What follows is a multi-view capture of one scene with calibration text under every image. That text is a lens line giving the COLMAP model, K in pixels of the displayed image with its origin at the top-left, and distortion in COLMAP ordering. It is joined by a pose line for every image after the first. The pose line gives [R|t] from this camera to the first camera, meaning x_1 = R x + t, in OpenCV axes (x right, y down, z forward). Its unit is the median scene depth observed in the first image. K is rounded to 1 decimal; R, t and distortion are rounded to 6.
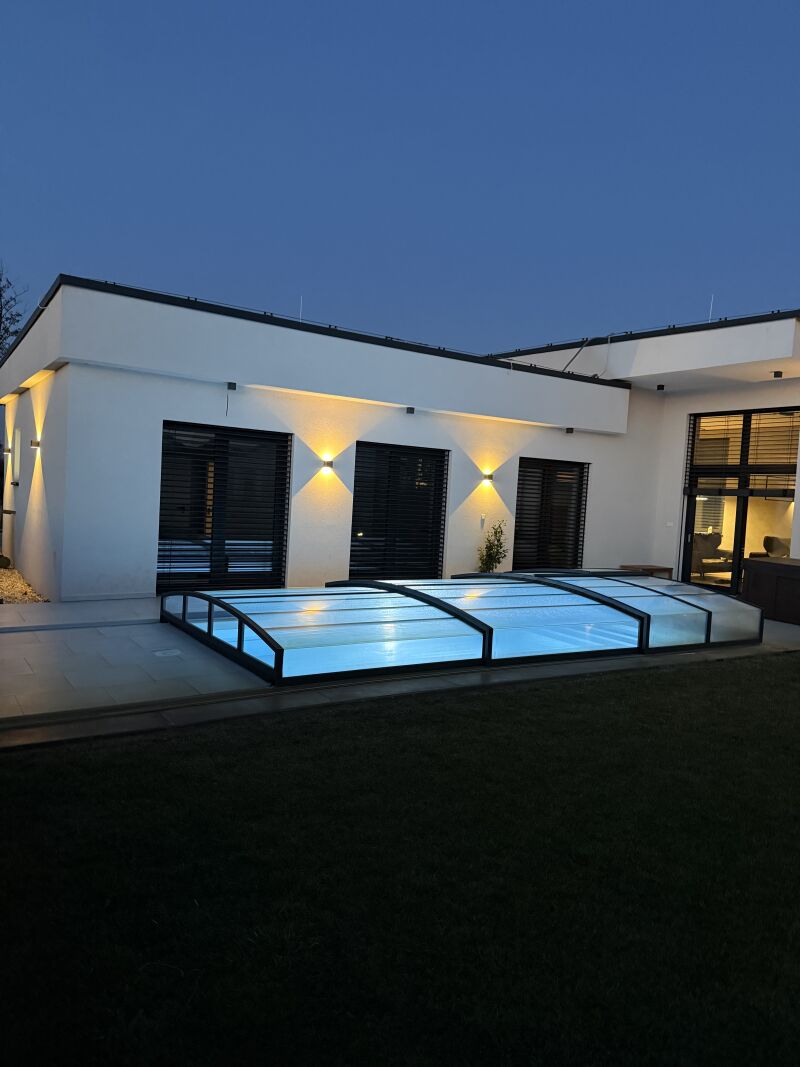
lens RADIAL K [[744.2, 0, 400.0], [0, 744.2, 533.5], [0, 0, 1]] dist [0.193345, -0.367767]
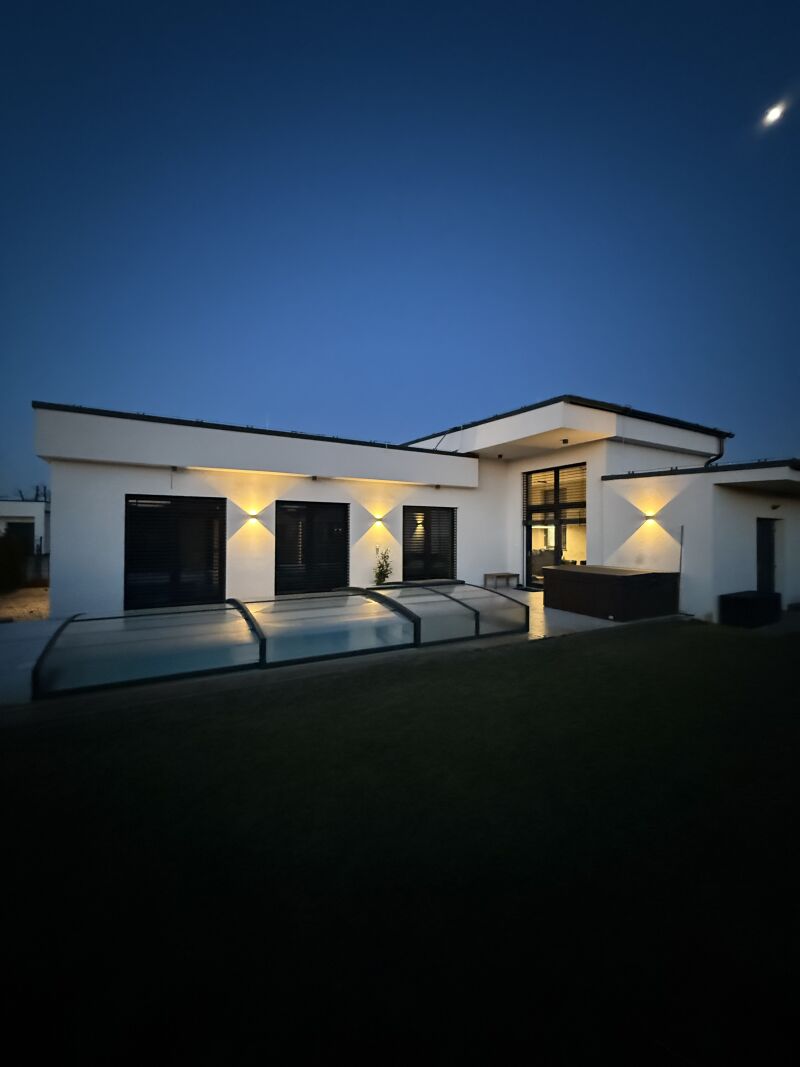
lens RADIAL K [[423.7, 0, 400.0], [0, 423.7, 533.5], [0, 0, 1]] dist [0.001061, 0.000021]
pose [[0.996013, -0.052030, -0.072470, 0.220879], [0.048052, 0.997296, -0.055599, 0.000693], [0.075166, 0.051895, 0.995820, 0.160612]]
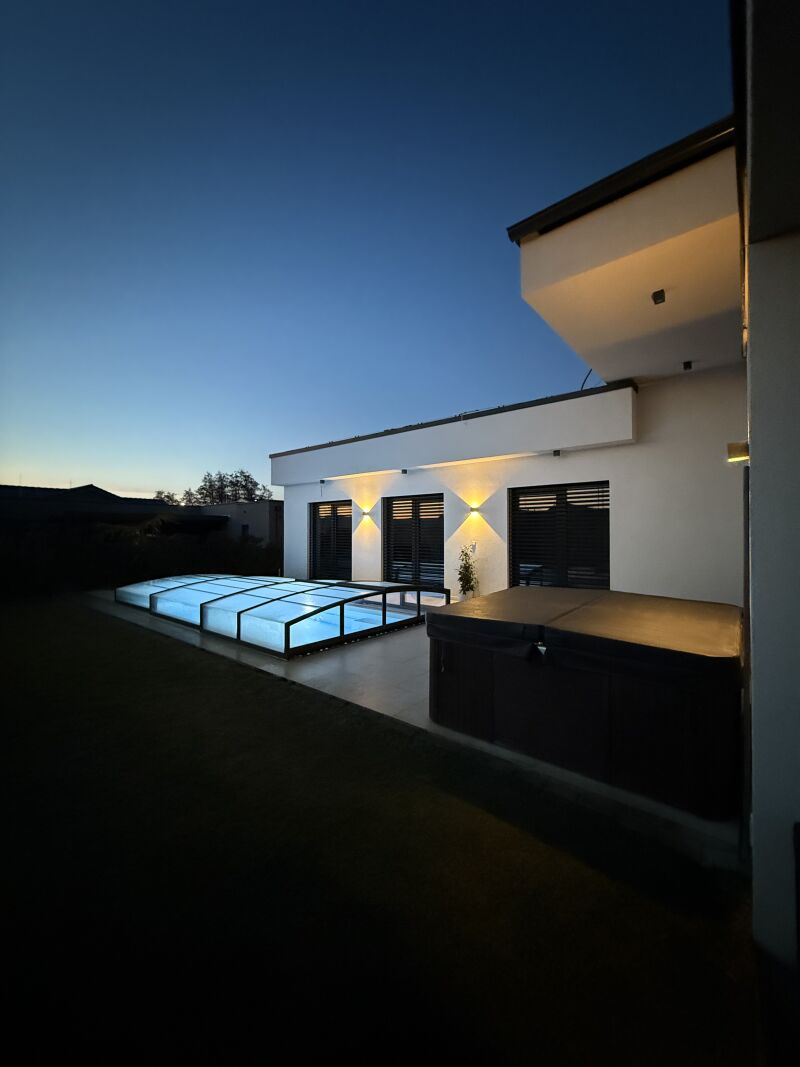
lens RADIAL K [[423.7, 0, 400.0], [0, 423.7, 533.5], [0, 0, 1]] dist [0.001061, 0.000021]
pose [[0.306931, -0.053435, -0.950230, 0.730197], [-0.023381, 0.997698, -0.063657, 0.008624], [0.951444, 0.041756, 0.304975, 0.684674]]
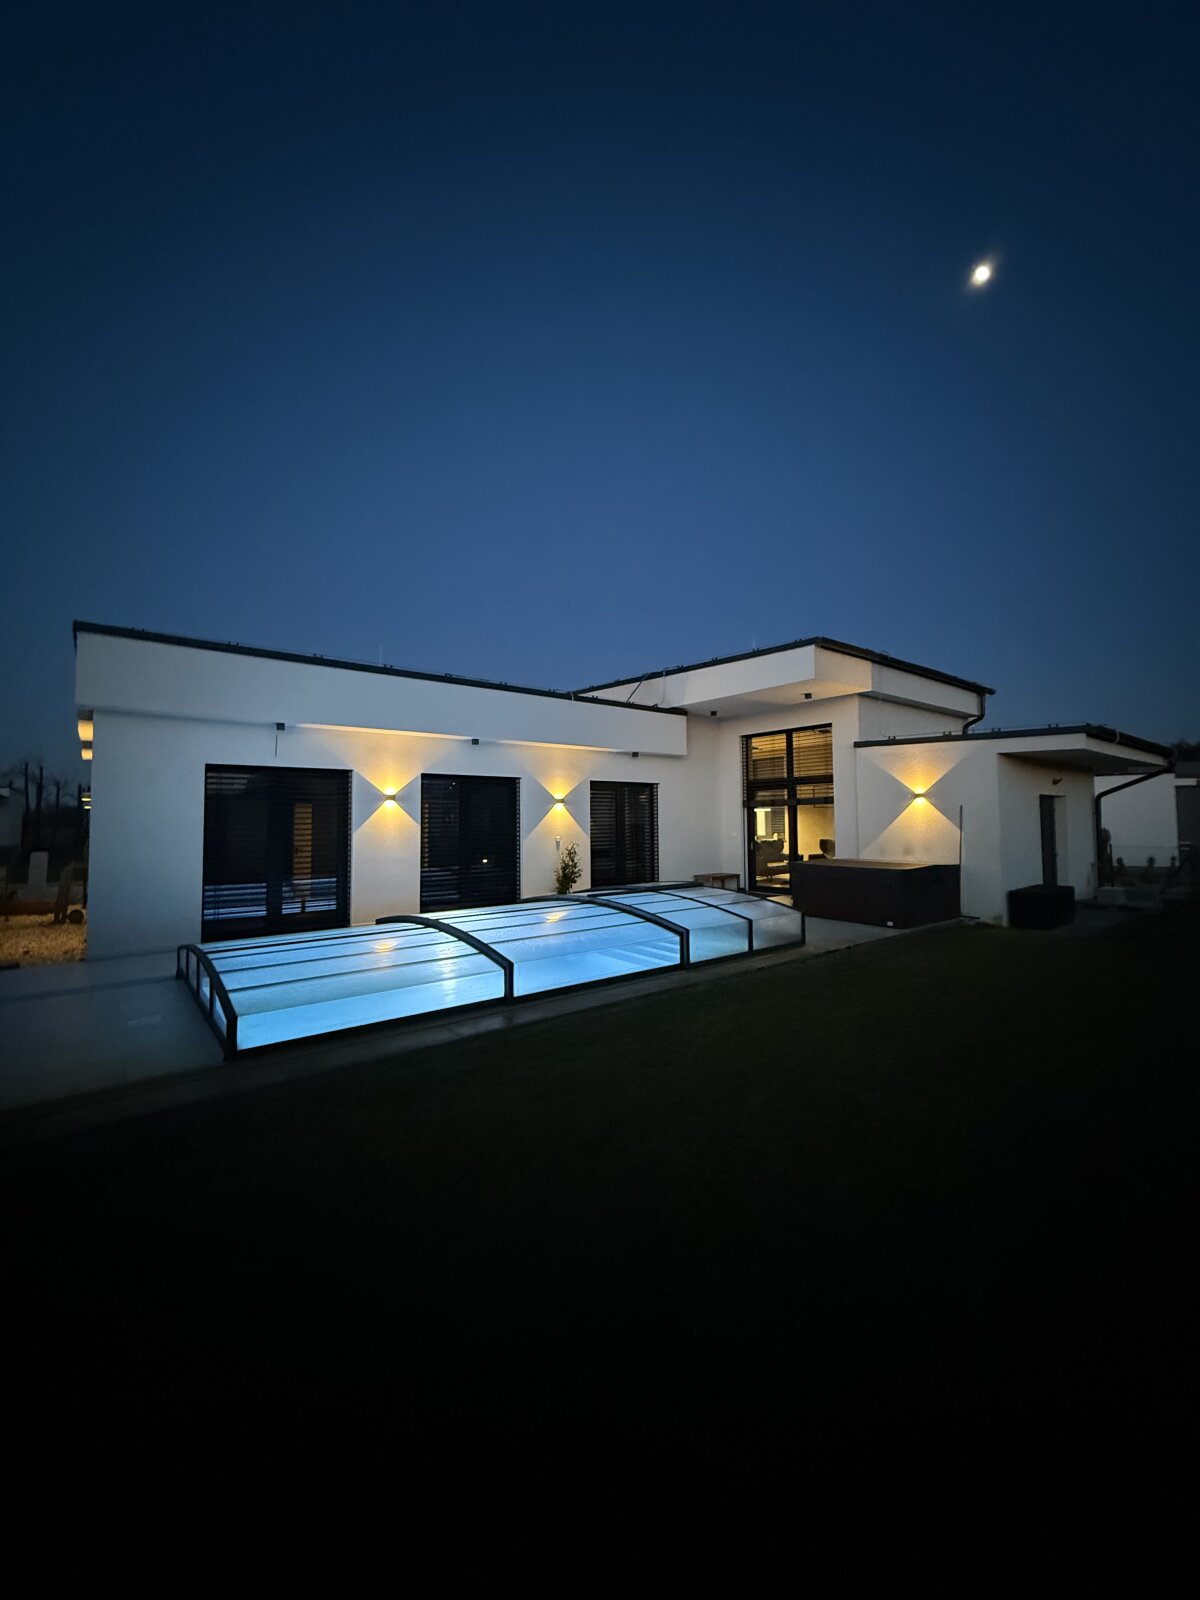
lens RADIAL K [[635.4, 0, 600.0], [0, 635.4, 800.0], [0, 0, 1]] dist [0.001061, 0.000021]
pose [[0.993784, -0.061057, 0.093090, 0.091243], [0.068639, 0.994384, -0.080554, -0.001116], [-0.087649, 0.086443, 0.992394, 0.106374]]
